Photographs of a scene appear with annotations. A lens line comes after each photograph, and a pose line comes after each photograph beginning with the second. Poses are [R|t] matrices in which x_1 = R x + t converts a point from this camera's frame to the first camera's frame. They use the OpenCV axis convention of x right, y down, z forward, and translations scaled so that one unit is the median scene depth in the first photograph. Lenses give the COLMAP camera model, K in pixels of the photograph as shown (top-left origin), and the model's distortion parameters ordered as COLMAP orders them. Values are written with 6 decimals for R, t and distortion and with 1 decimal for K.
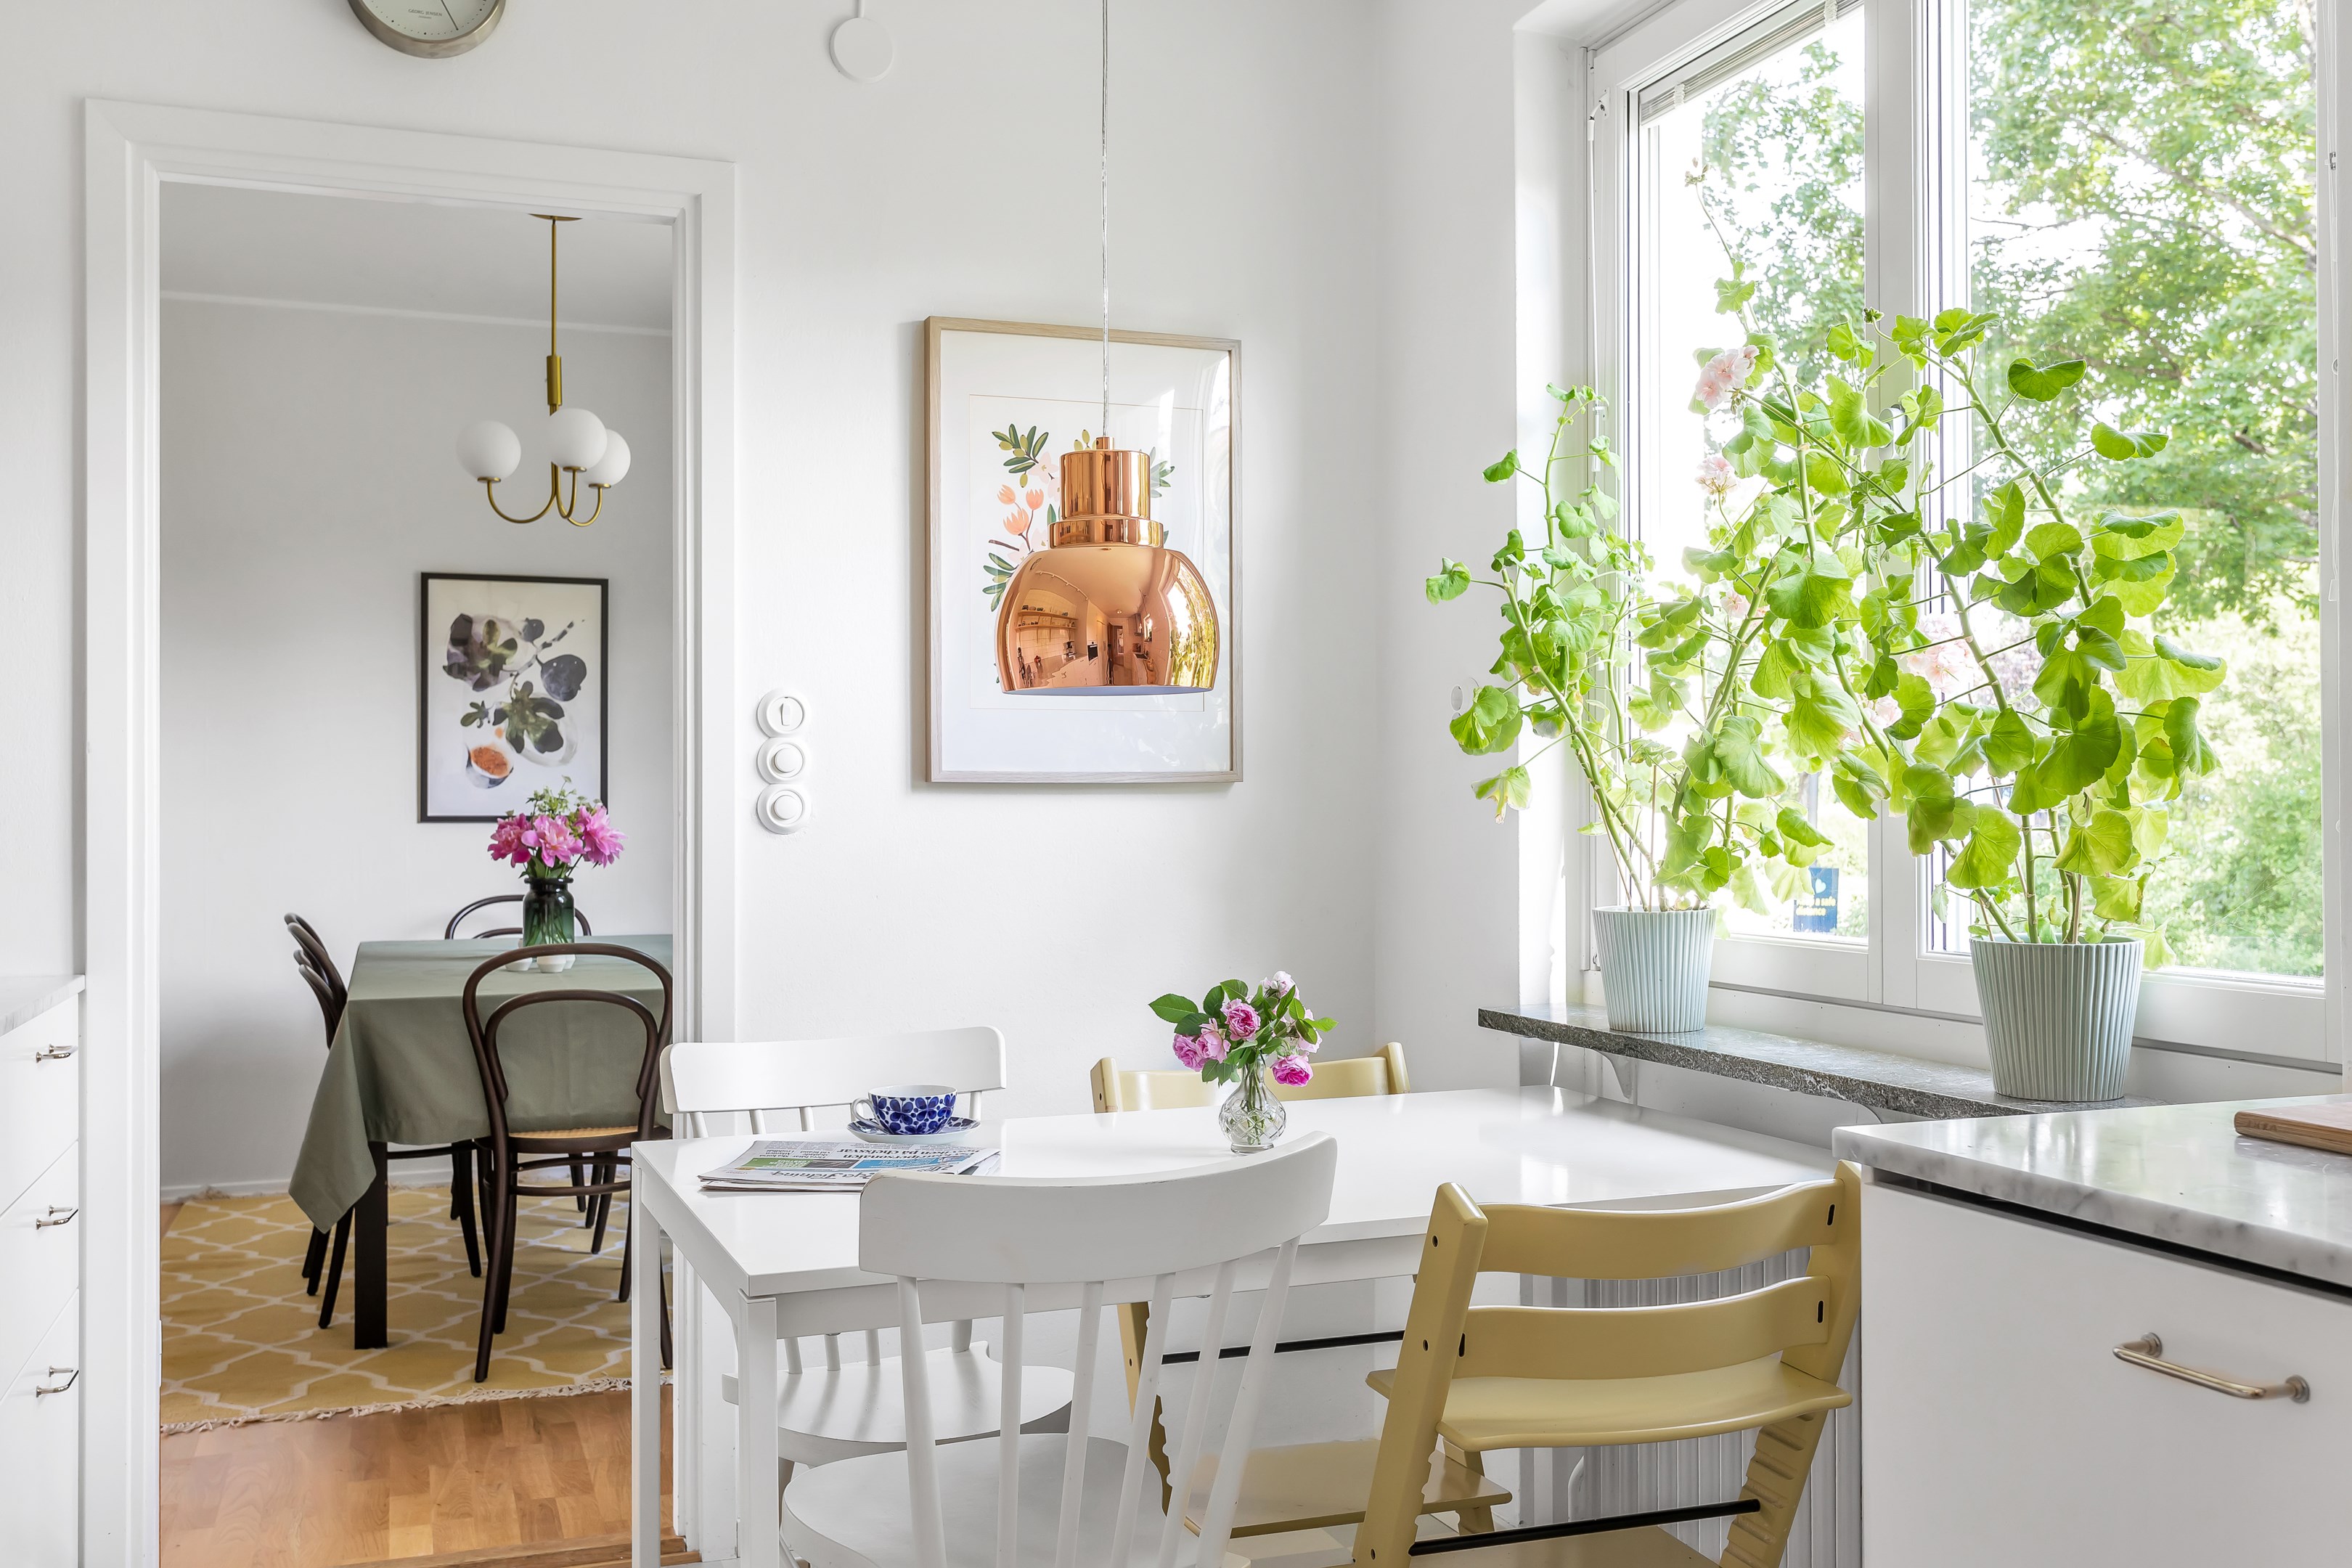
lens RADIAL K [[2151.2, 0, 1176.0], [0, 2151.2, 784.0], [0, 0, 1]] dist [0.010345, 0.005618]
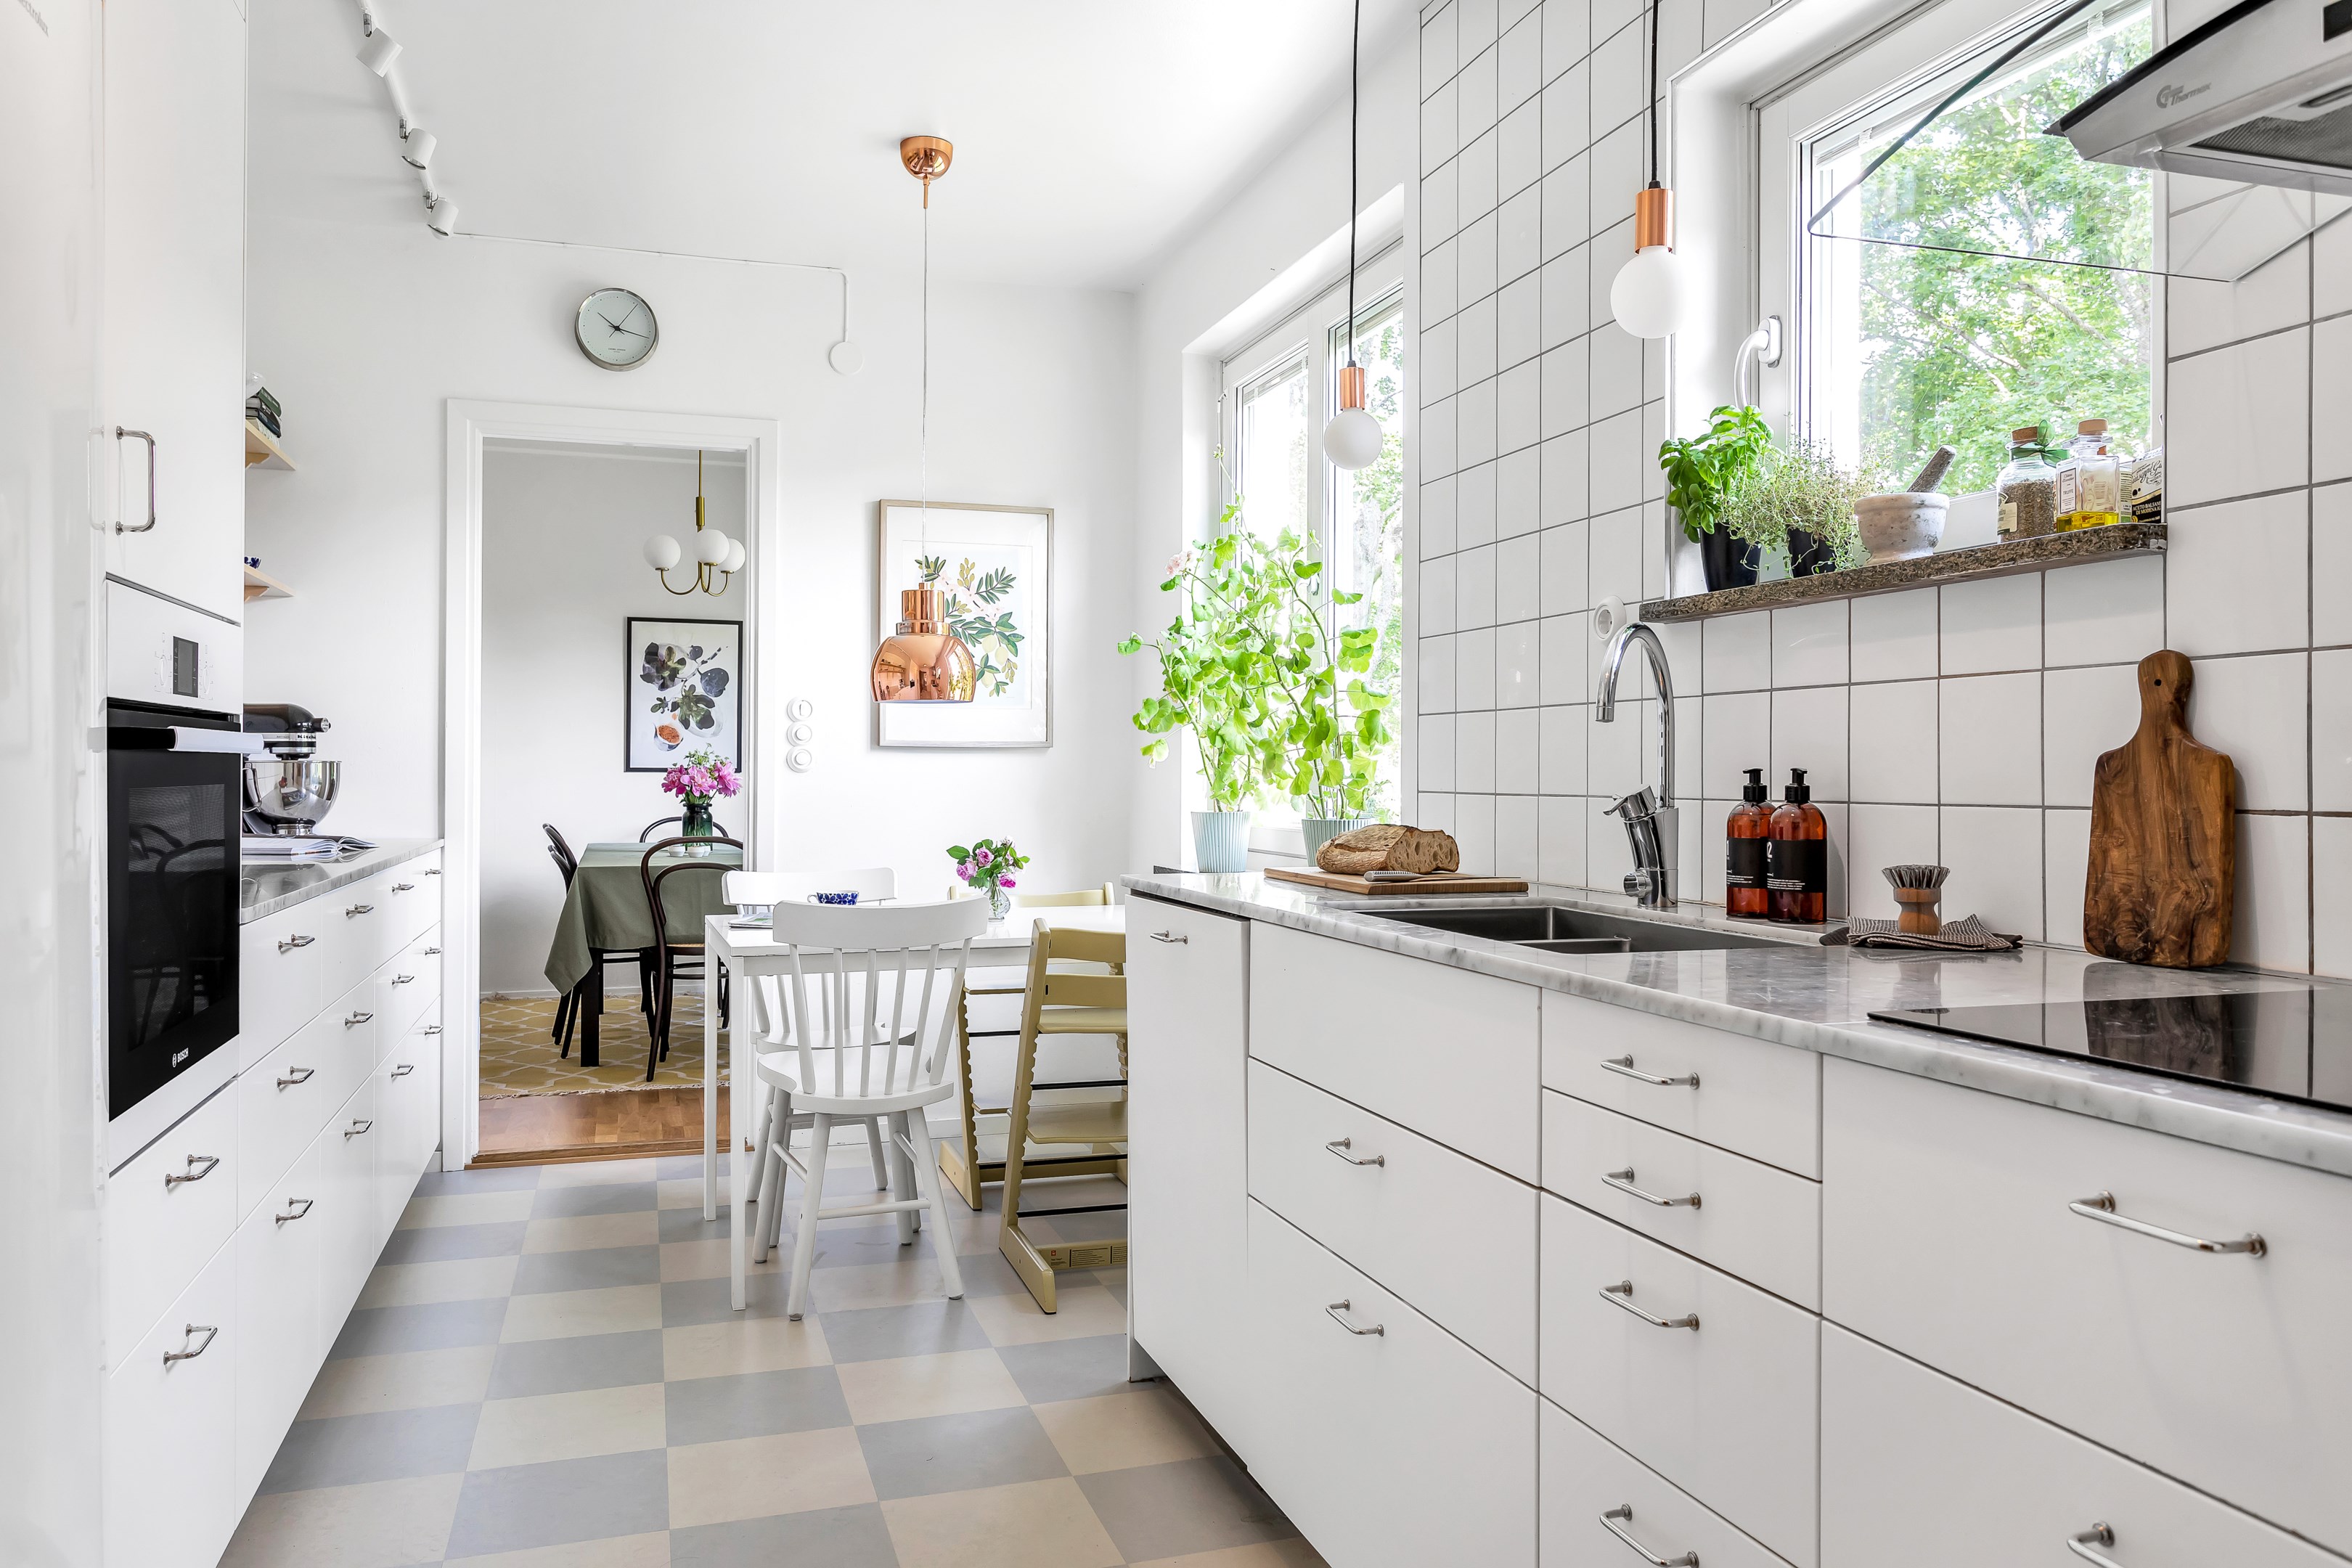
lens RADIAL K [[1691.1, 0, 1174.7], [0, 1691.1, 765.6], [0, 0, 1]] dist [-0.001073, 0.000159]
pose [[0.999357, 0.008018, -0.034959, 0.156816], [-0.007849, 0.999957, 0.004968, 0.005541], [0.034997, -0.004690, 0.999376, -0.377736]]
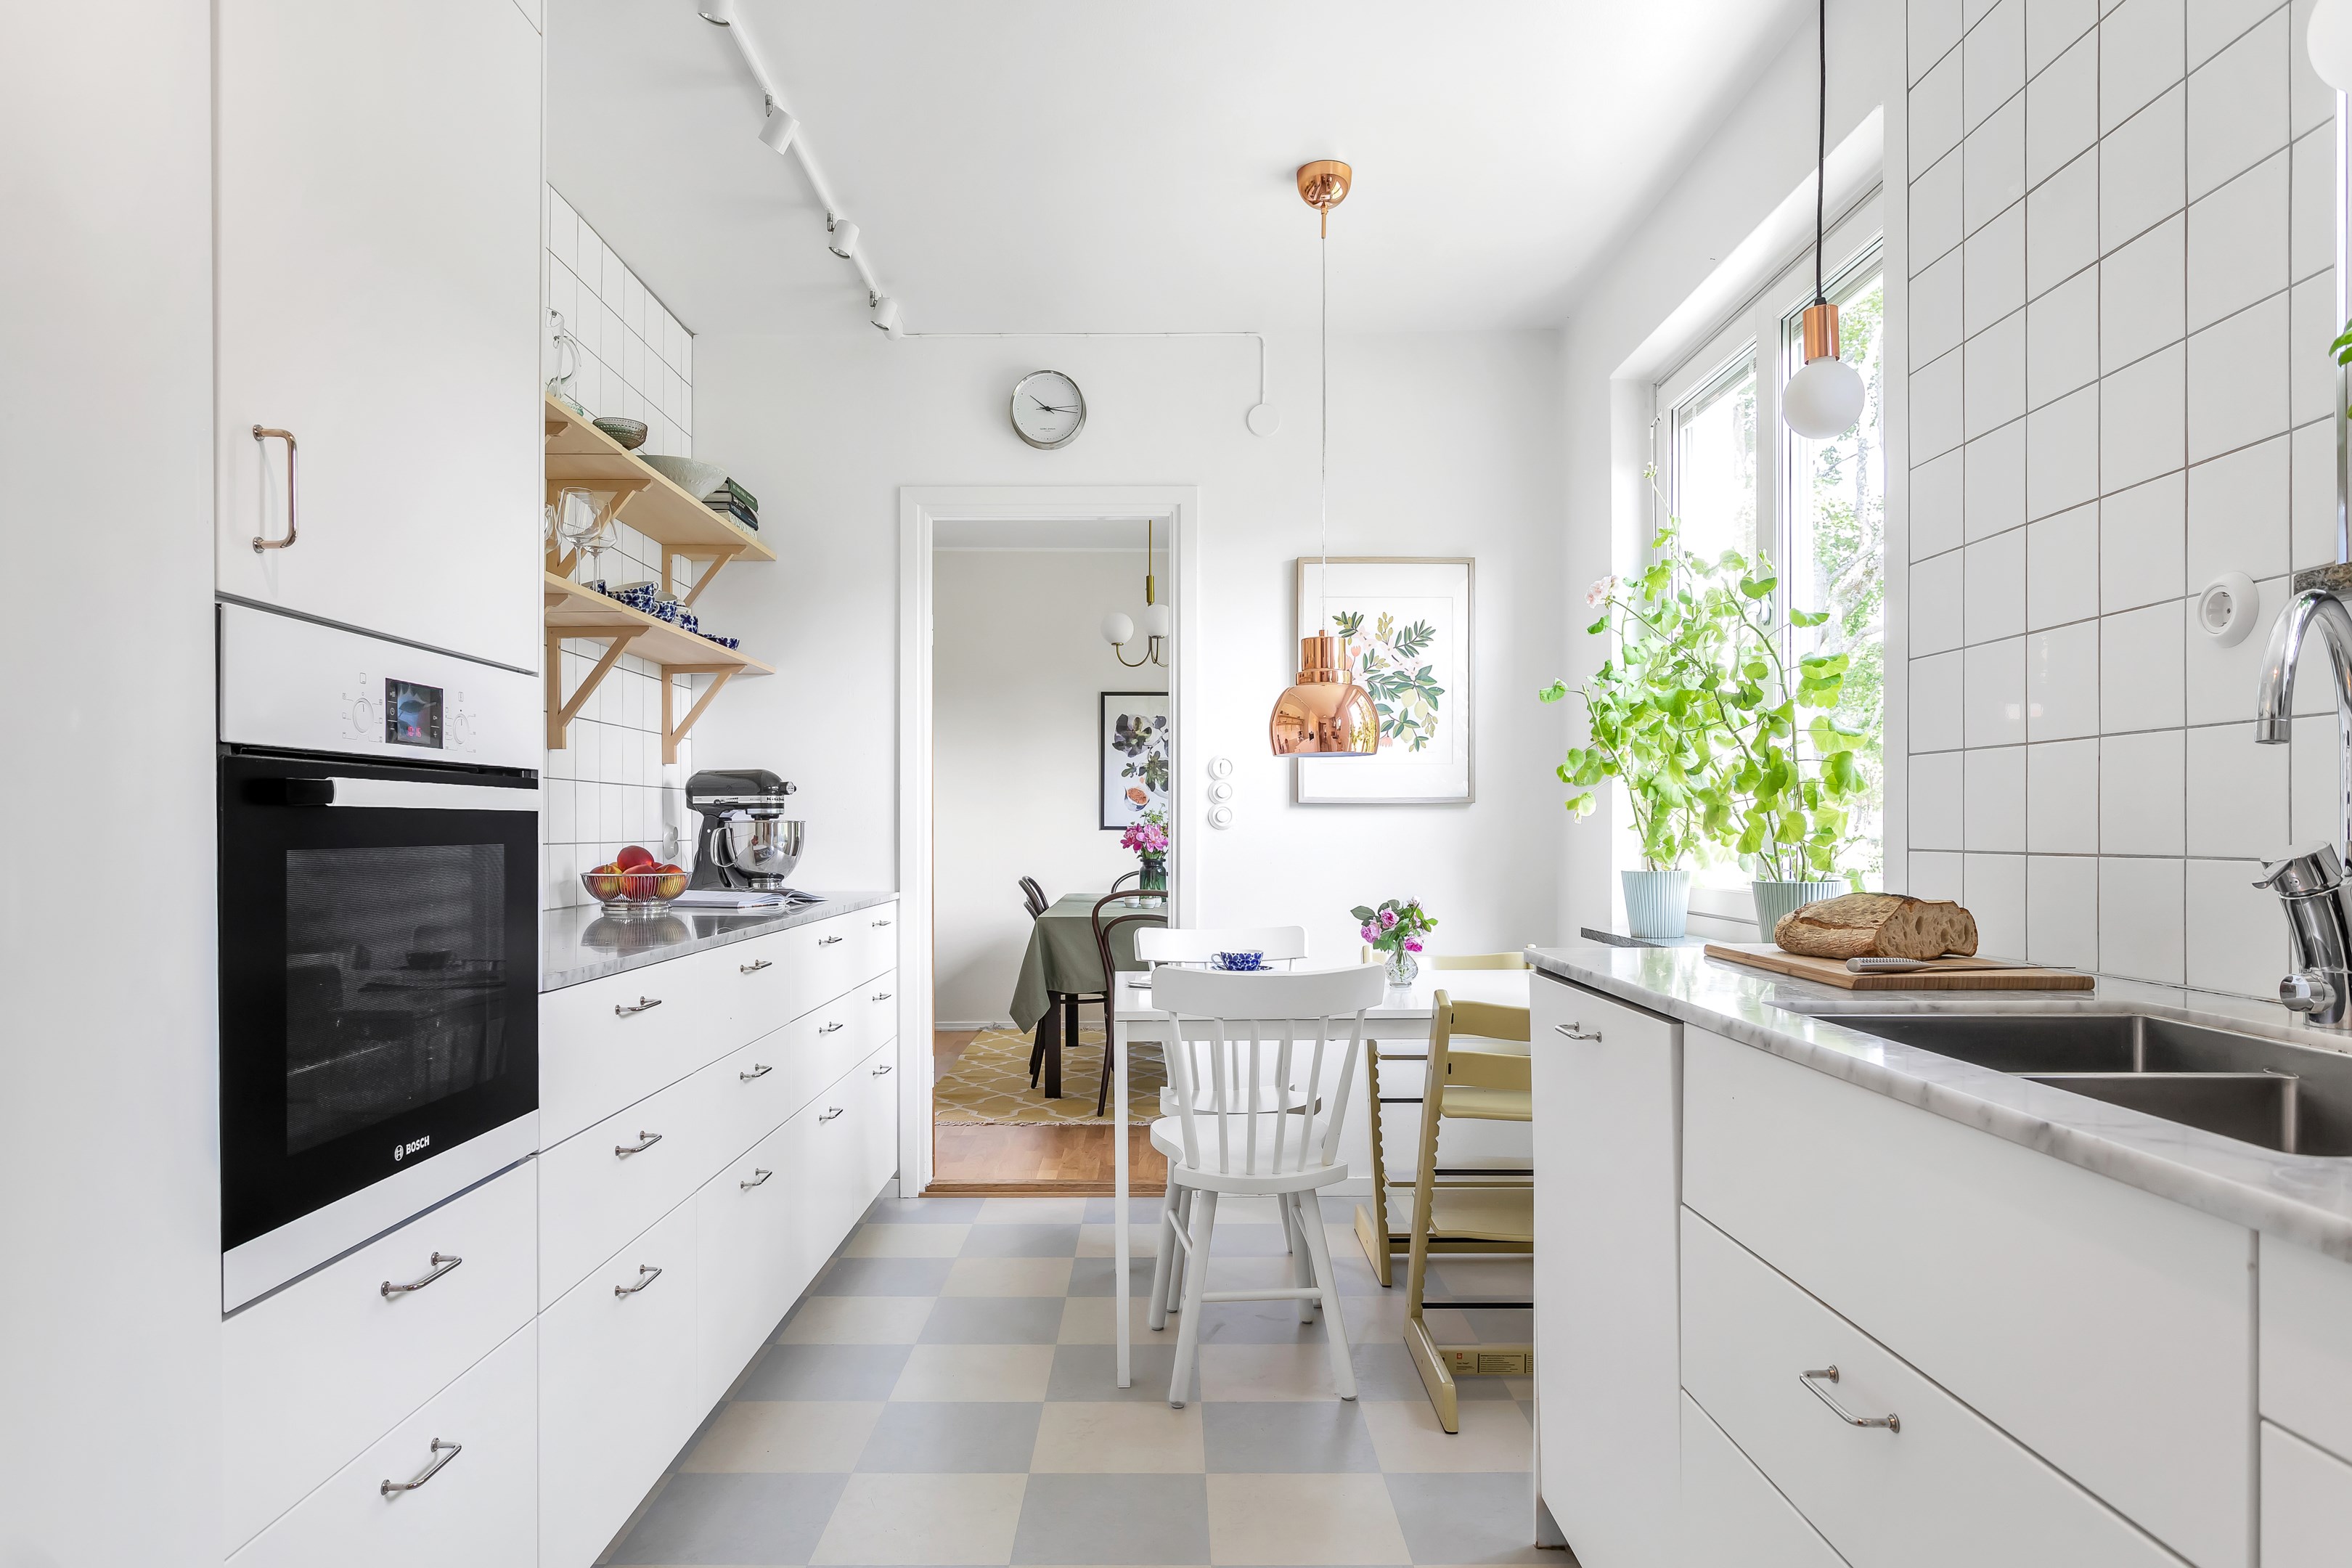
lens RADIAL K [[1446.0, 0, 1150.2], [0, 1446.0, 829.2], [0, 0, 1]] dist [-0.020809, 0.019140]
pose [[0.938817, 0.003951, -0.344395, 0.161614], [-0.000550, 0.999950, 0.009970, 0.007654], [0.344417, -0.009171, 0.938772, -0.192702]]
